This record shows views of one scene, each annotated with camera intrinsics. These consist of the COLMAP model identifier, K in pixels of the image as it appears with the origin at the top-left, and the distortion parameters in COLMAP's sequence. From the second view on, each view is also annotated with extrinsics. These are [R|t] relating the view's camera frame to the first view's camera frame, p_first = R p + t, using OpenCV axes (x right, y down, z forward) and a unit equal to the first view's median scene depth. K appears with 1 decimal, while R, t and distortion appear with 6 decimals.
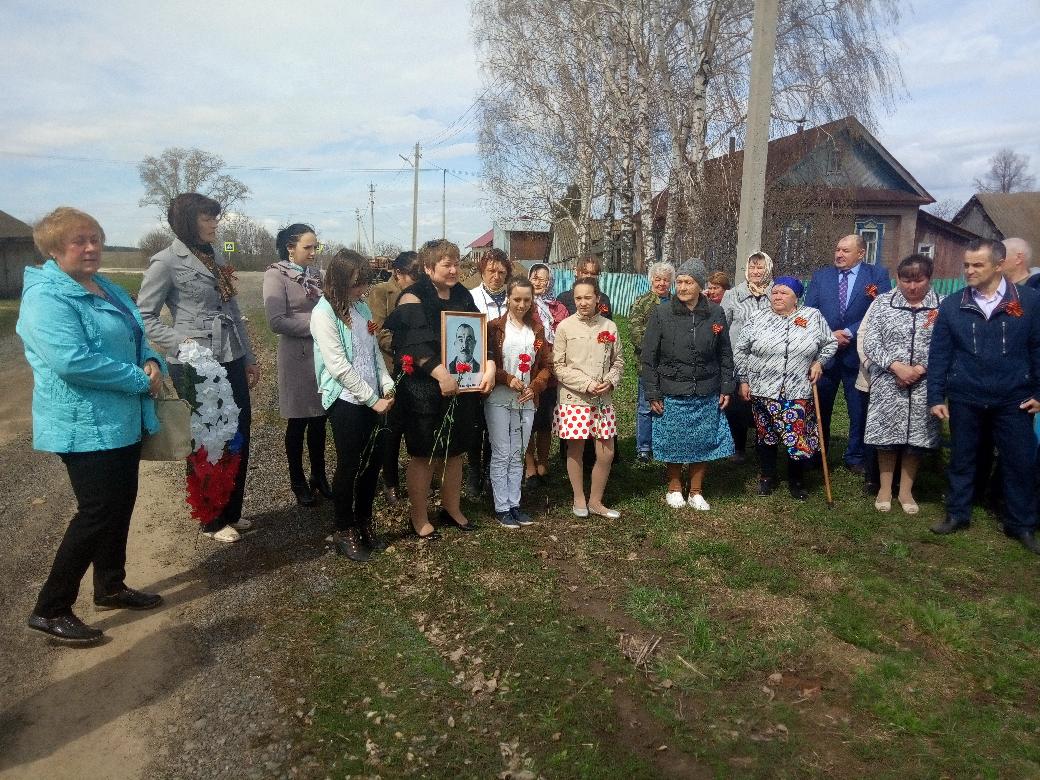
lens RADIAL K [[765.7, 0, 519.2], [0, 765.7, 392.8], [0, 0, 1]] dist [0.031862, -0.009449]
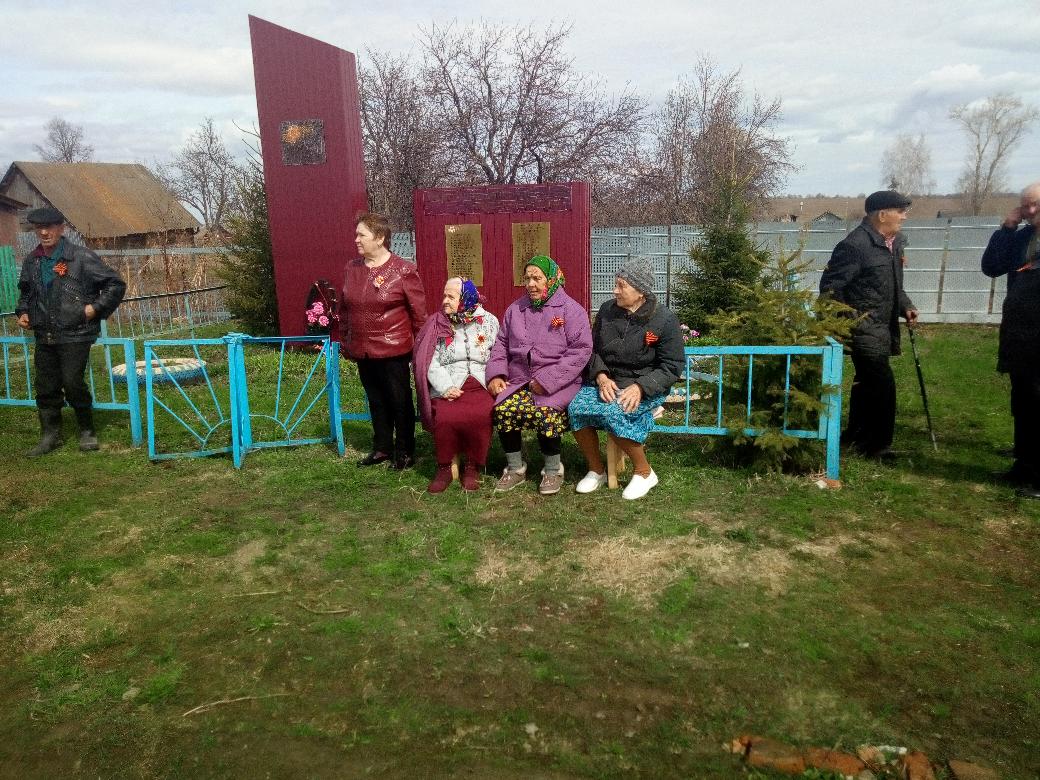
lens RADIAL K [[765.7, 0, 519.2], [0, 765.7, 392.8], [0, 0, 1]] dist [0.031862, -0.009449]
pose [[0.507701, -0.204882, 0.836817, 0.018333], [0.170401, 0.976003, 0.135576, 0.016577], [-0.844514, 0.073763, 0.530430, -0.093330]]
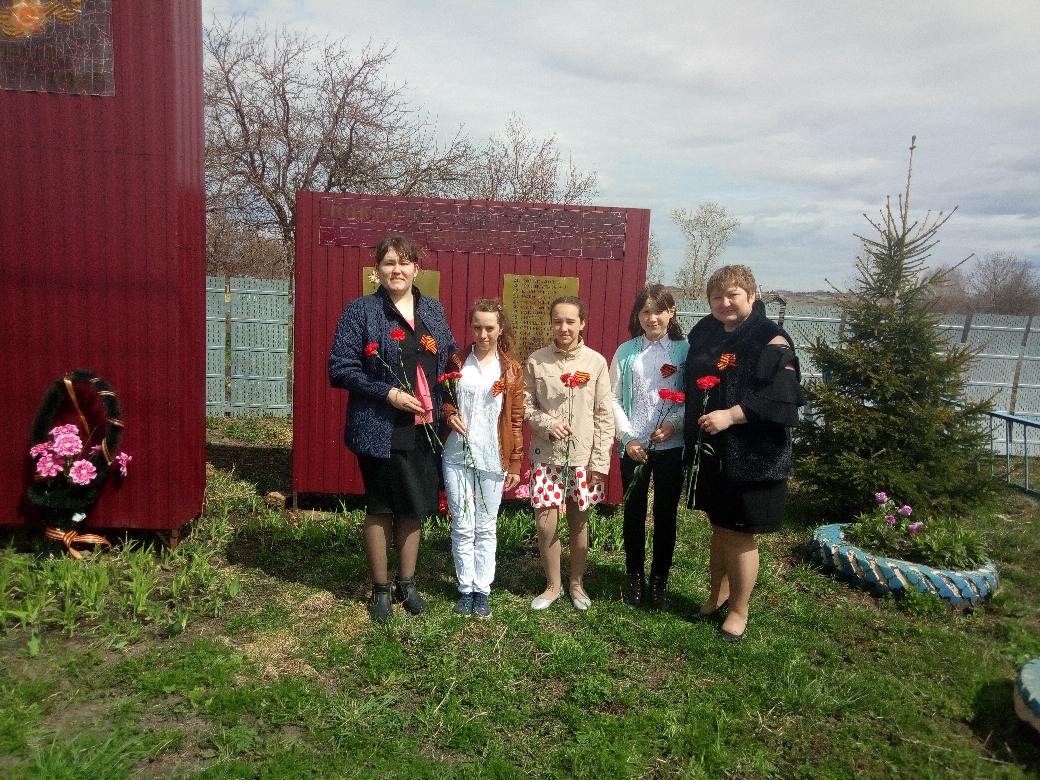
lens RADIAL K [[757.6, 0, 520.0], [0, 757.6, 390.0], [0, 0, 1]] dist [0.022070, 0.000437]
pose [[0.194695, -0.120773, 0.973400, 0.199425], [0.113939, 0.988457, 0.099851, -0.009881], [-0.974224, 0.091467, 0.206208, 0.107340]]
